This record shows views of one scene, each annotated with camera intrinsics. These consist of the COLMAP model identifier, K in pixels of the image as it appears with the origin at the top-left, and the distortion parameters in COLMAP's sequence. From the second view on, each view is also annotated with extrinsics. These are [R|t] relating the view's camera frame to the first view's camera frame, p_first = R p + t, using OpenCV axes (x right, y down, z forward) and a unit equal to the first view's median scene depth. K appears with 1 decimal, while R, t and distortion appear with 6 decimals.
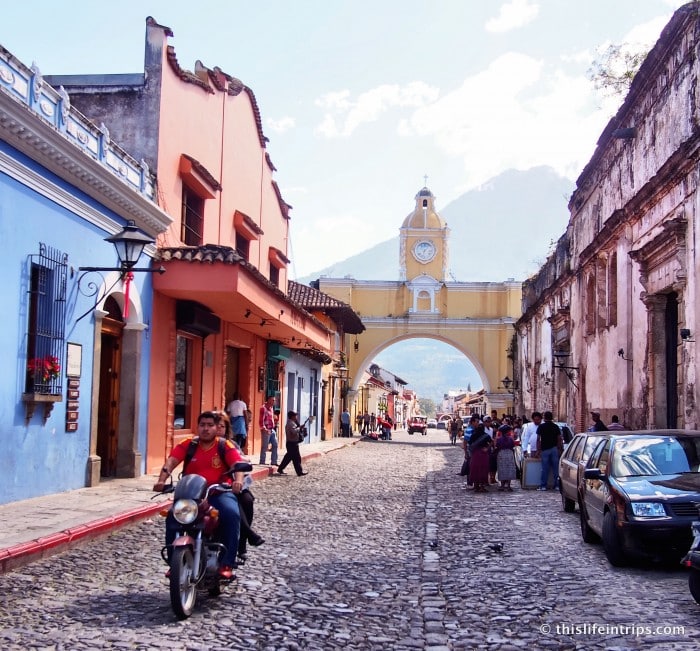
lens RADIAL K [[1430.2, 0, 318.9], [0, 1430.2, 319.2], [0, 0, 1]] dist [0.017677, 0.000000]
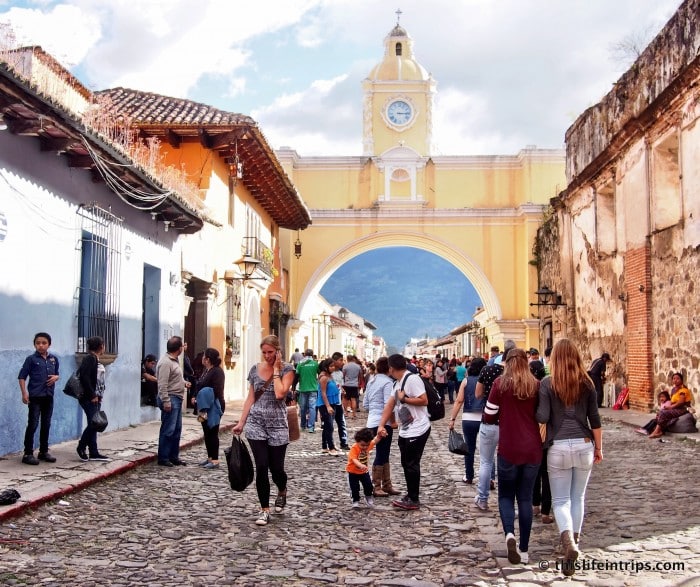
lens RADIAL K [[876.0, 0, 354.0], [0, 876.0, 296.6], [0, 0, 1]] dist [0.023181, 0.000000]
pose [[0.999122, -0.017524, 0.038051, 0.035303], [0.017819, 0.999814, -0.007420, 0.042836], [-0.037914, 0.008091, 0.999248, 0.592474]]
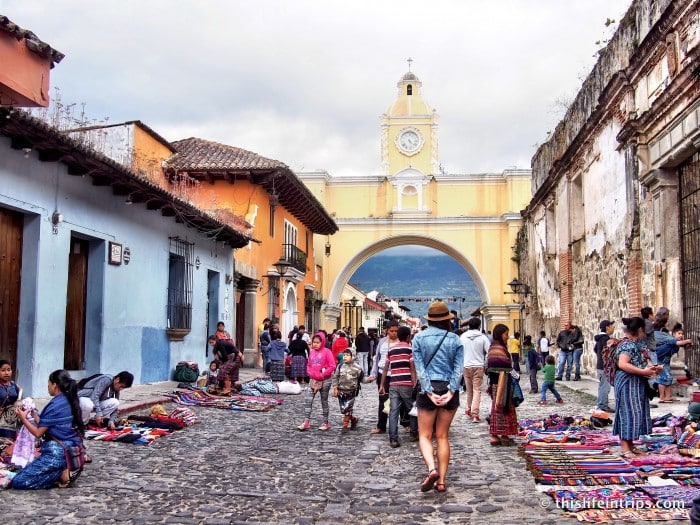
lens RADIAL K [[808.5, 0, 350.3], [0, 808.5, 267.2], [0, 0, 1]] dist [0.018887, 0.000000]
pose [[0.999363, -0.021357, -0.028590, 0.051168], [0.020631, 0.999463, -0.025441, 0.040364], [0.029118, 0.024835, 0.999267, 0.521285]]
